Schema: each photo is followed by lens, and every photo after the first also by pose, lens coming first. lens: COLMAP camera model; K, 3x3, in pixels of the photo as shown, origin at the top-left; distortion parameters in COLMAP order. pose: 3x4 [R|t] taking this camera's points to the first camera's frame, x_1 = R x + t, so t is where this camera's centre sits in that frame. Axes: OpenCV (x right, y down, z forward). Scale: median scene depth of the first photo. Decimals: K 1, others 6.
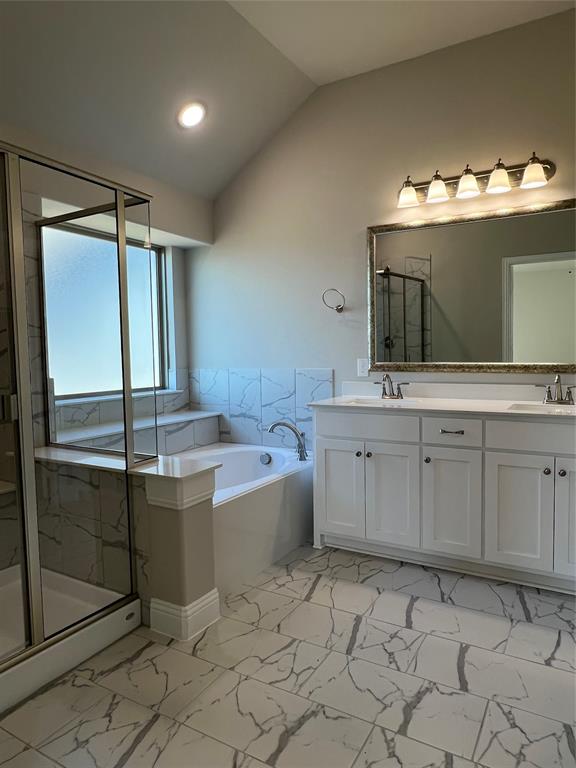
lens RADIAL K [[501.6, 0, 288.4], [0, 501.6, 382.0], [0, 0, 1]] dist [-0.002290, -0.000136]
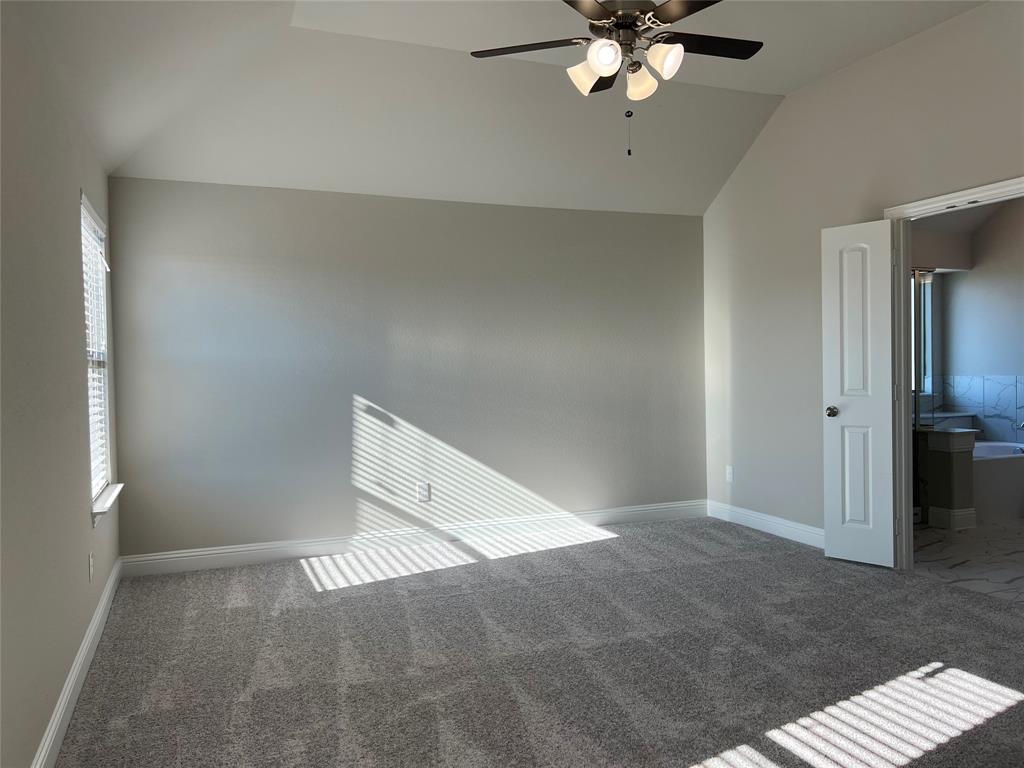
lens RADIAL K [[772.2, 0, 509.8], [0, 772.2, 384.6], [0, 0, 1]] dist [0.042384, -0.035526]
pose [[0.792660, 0.015755, -0.609461, 0.113752], [-0.035119, 0.999186, -0.019847, 0.068665], [0.608652, 0.037136, 0.792568, -1.109163]]
